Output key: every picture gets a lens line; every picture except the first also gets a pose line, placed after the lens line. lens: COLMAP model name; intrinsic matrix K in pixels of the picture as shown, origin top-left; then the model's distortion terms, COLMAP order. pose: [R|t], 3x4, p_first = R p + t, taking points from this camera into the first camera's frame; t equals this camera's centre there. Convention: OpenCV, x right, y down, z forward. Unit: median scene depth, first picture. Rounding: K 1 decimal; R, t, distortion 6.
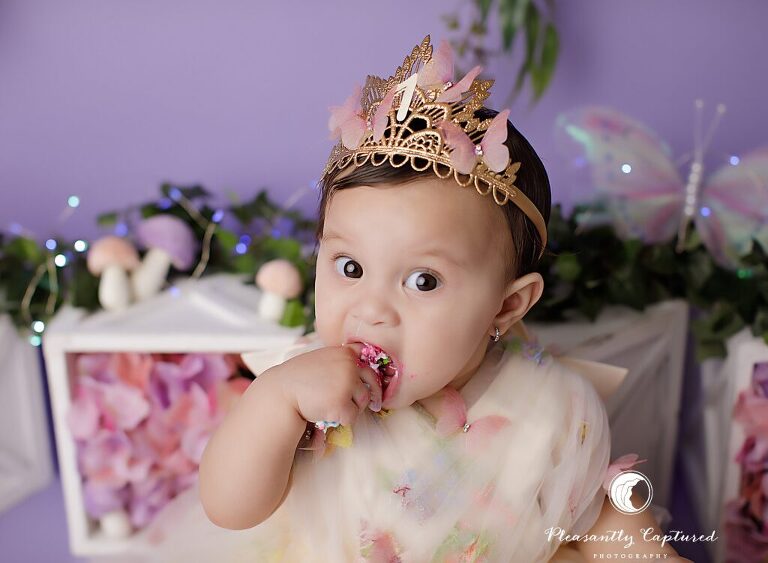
lens RADIAL K [[1369.2, 0, 333.4], [0, 1369.2, 283.6], [0, 0, 1]] dist [-0.149531, 0.144106]
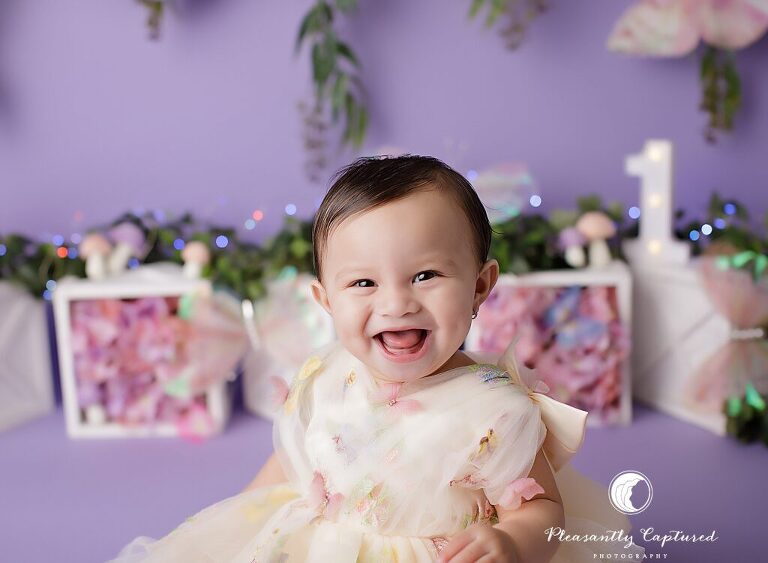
lens RADIAL K [[1369.2, 0, 333.4], [0, 1369.2, 283.6], [0, 0, 1]] dist [-0.149531, 0.144106]
pose [[0.999035, -0.033276, 0.028664, 0.076453], [0.037596, 0.985321, -0.166520, 0.309544], [-0.022702, 0.167437, 0.985621, -0.616949]]
